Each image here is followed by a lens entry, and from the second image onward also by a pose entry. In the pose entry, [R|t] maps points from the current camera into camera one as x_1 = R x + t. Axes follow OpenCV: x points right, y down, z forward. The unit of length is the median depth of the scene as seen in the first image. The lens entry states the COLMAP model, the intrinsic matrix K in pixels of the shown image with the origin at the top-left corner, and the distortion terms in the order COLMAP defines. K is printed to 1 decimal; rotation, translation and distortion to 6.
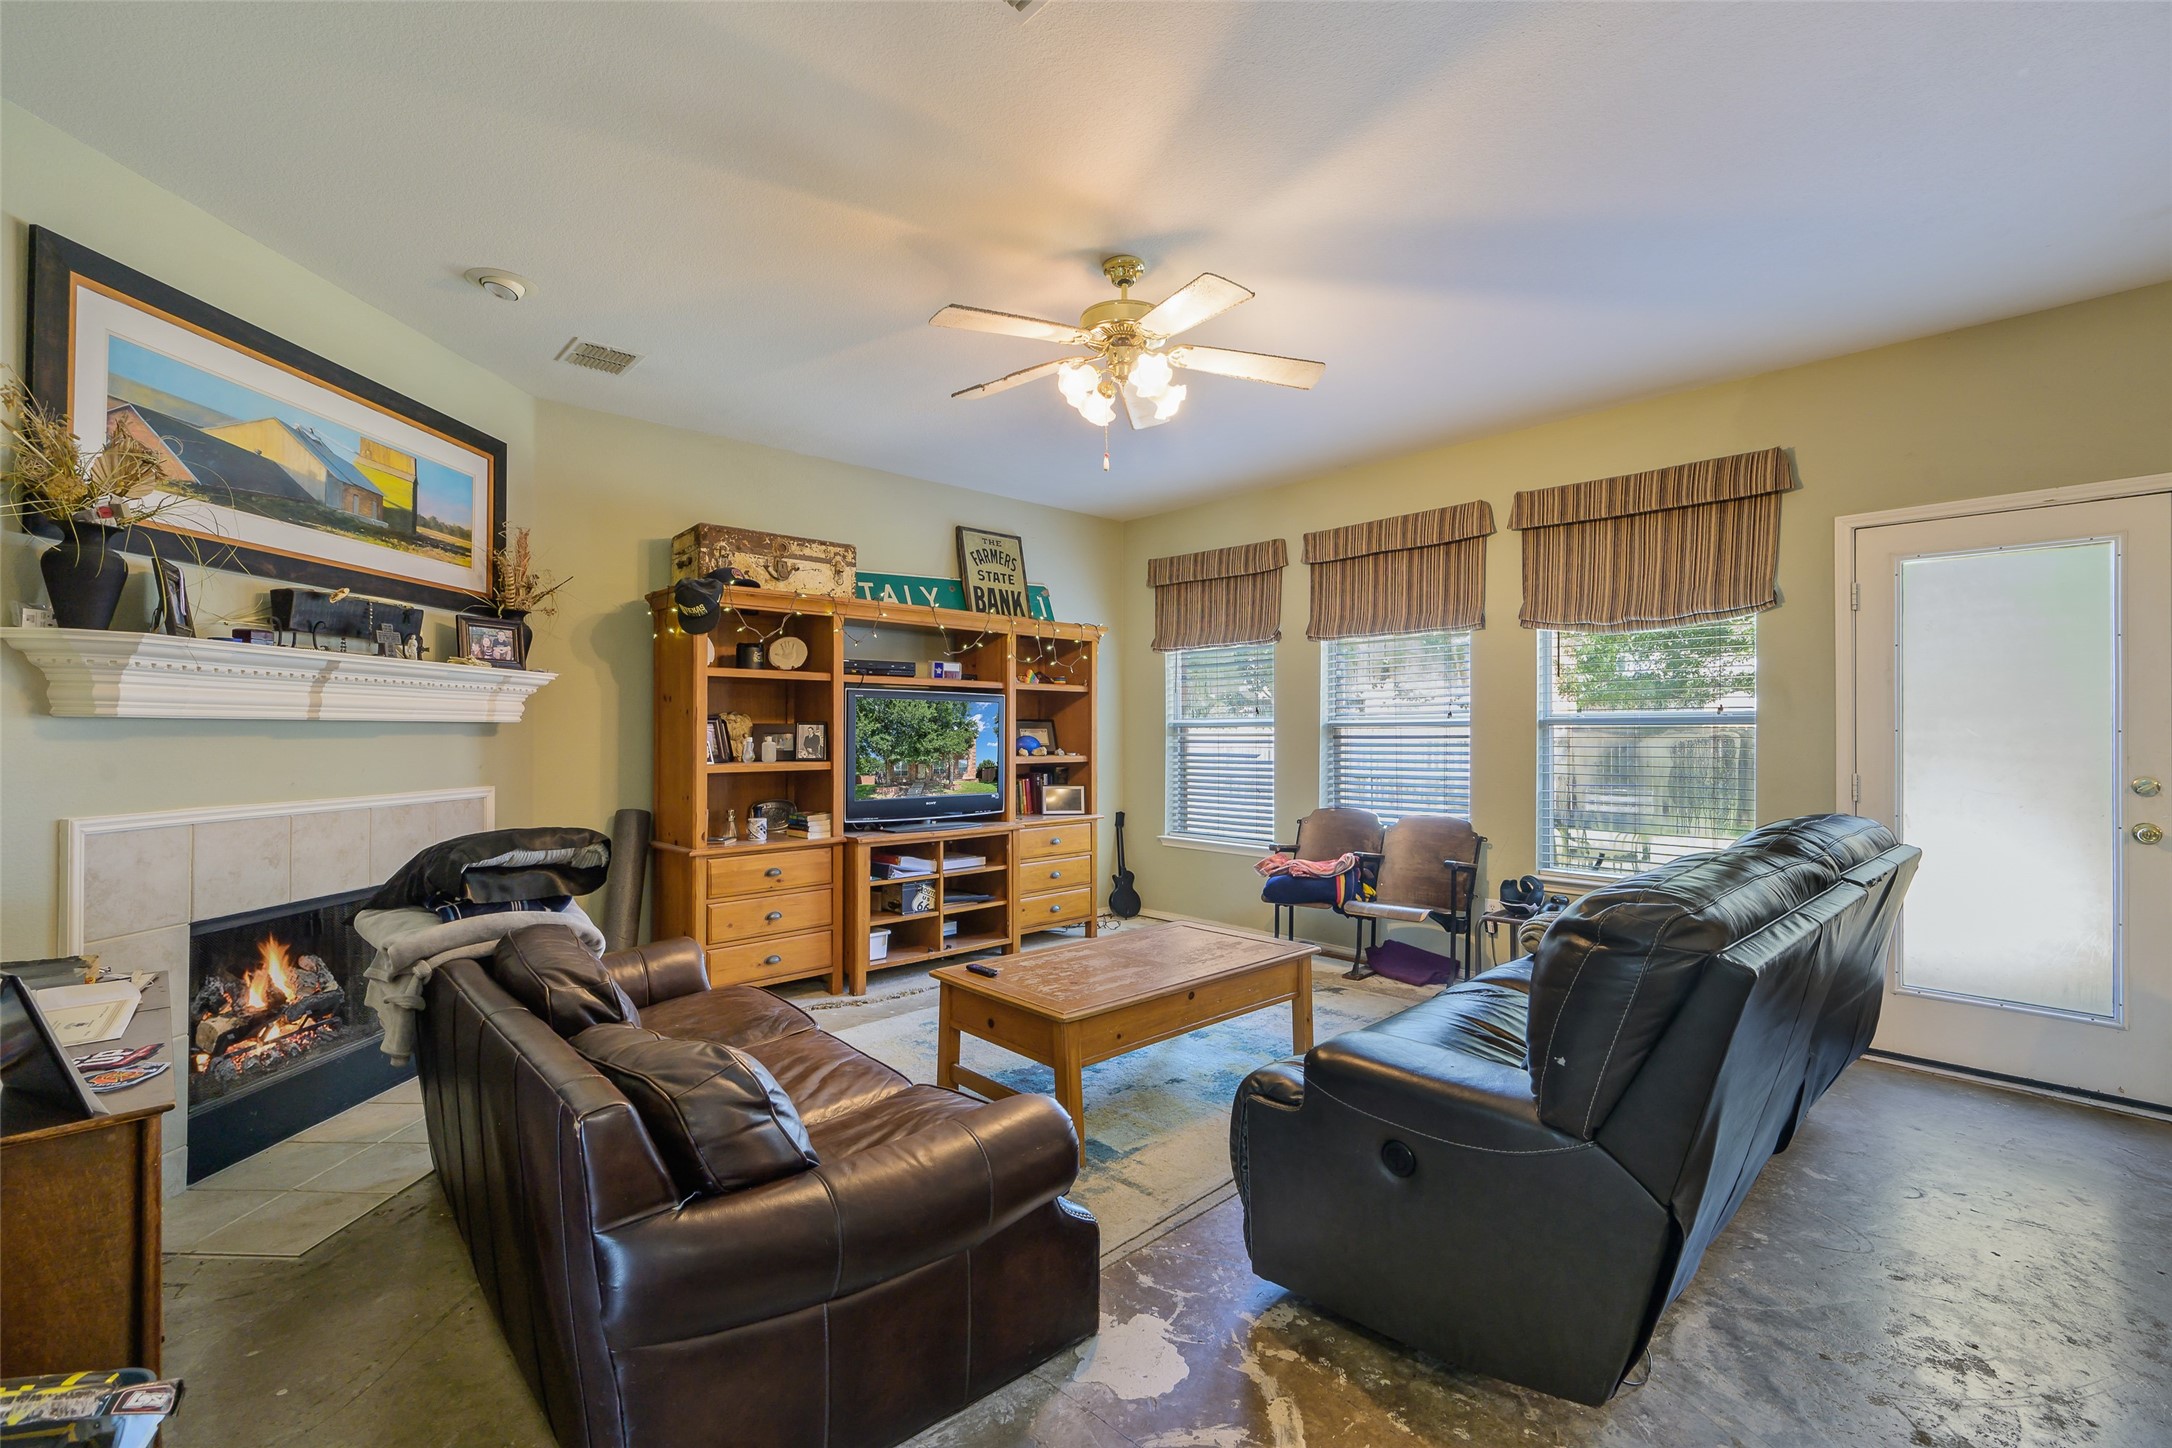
lens RADIAL K [[942.6, 0, 1091.4], [0, 942.6, 723.2], [0, 0, 1]] dist [-0.002320, 0.000165]
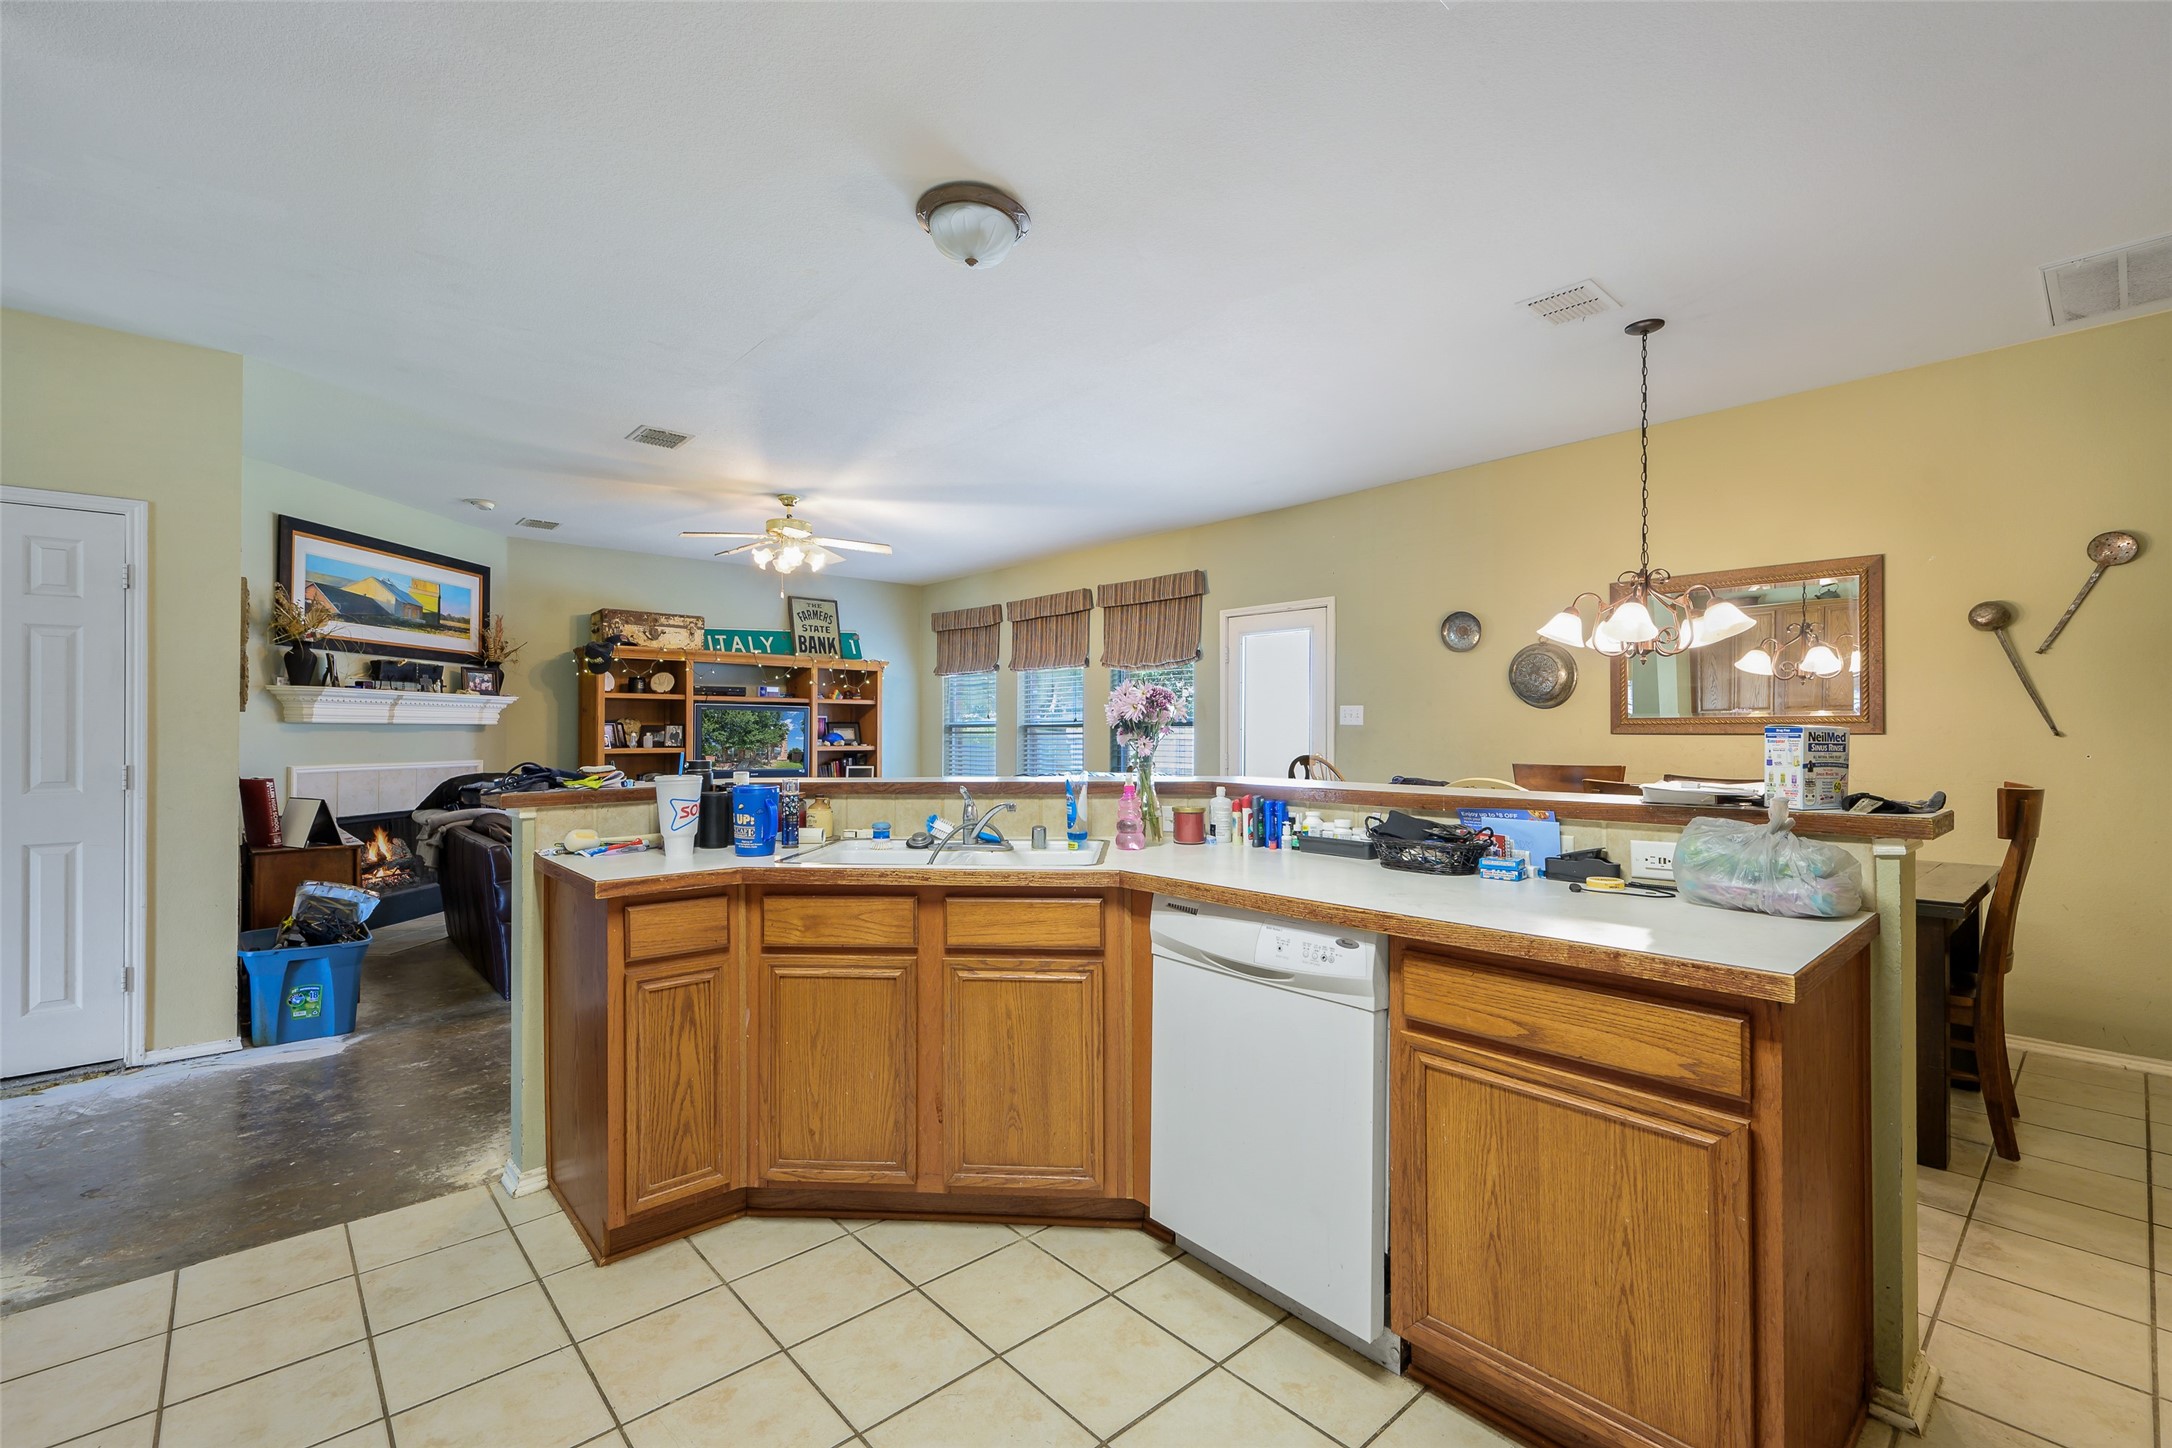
lens RADIAL K [[942.6, 0, 1091.4], [0, 942.6, 723.2], [0, 0, 1]] dist [-0.002320, 0.000165]
pose [[0.999864, -0.000224, -0.016503, 0.495500], [0.000208, 0.999999, -0.000990, -0.001068], [0.016503, 0.000987, 0.999863, -0.691875]]
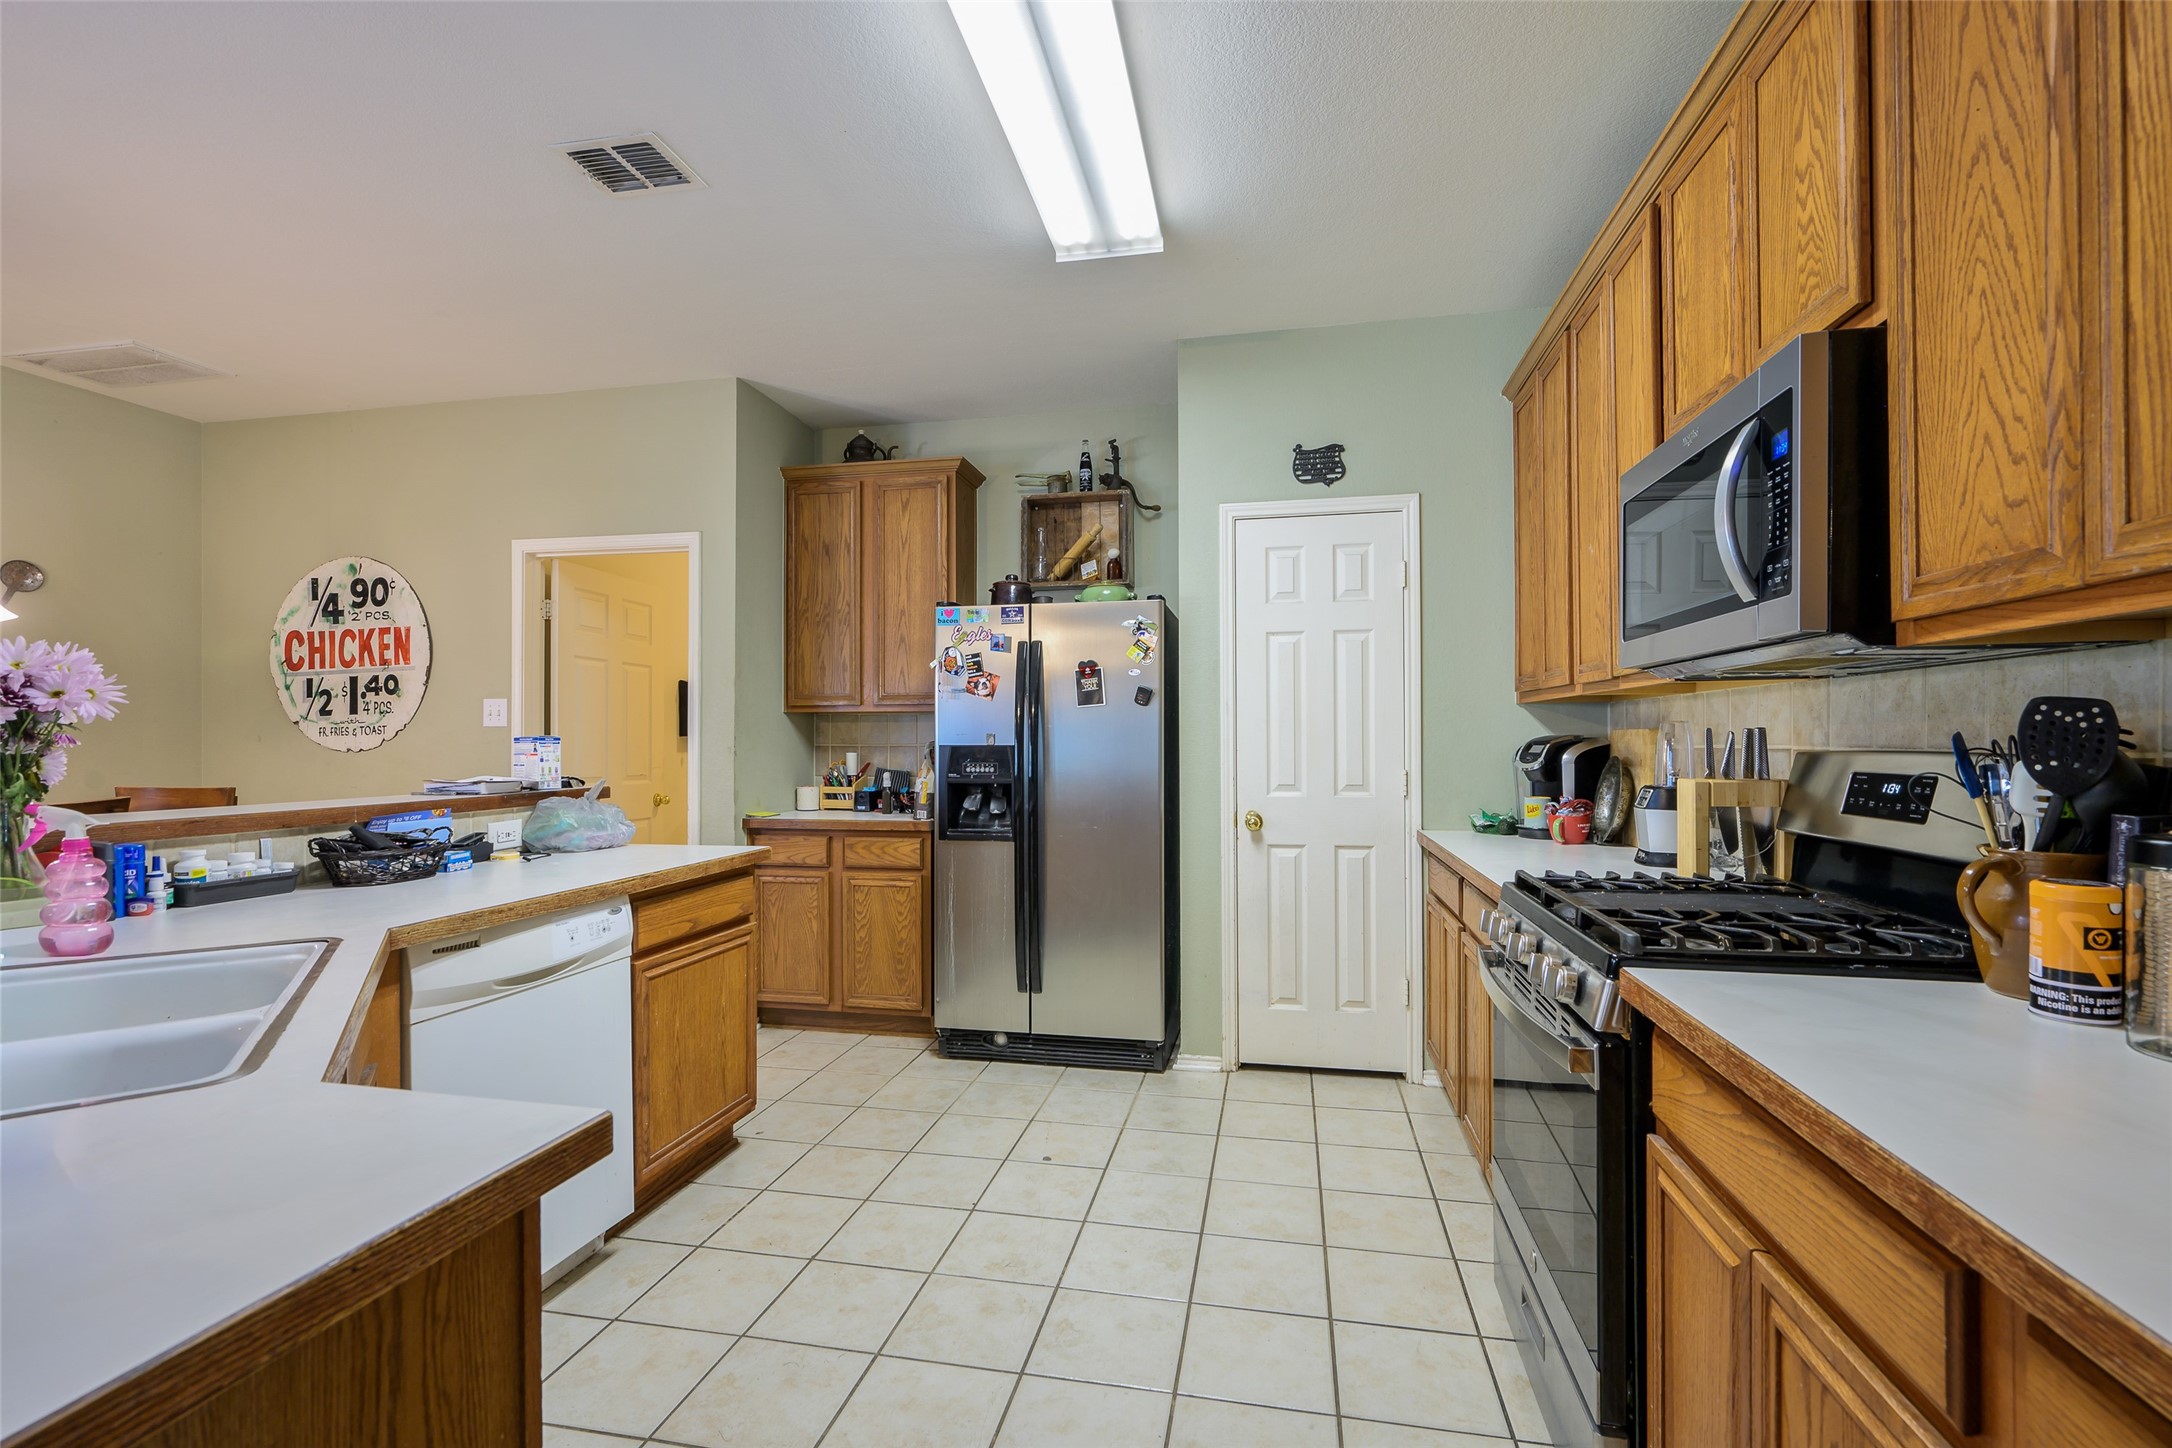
lens RADIAL K [[968.3, 0, 1087.6], [0, 968.3, 737.9], [0, 0, 1]] dist [-0.001052, -0.000022]
pose [[-0.584707, 0.004051, 0.811235, 0.012724], [-0.002262, 0.999976, -0.006624, 0.004695], [-0.811242, -0.005708, -0.584683, -0.162619]]
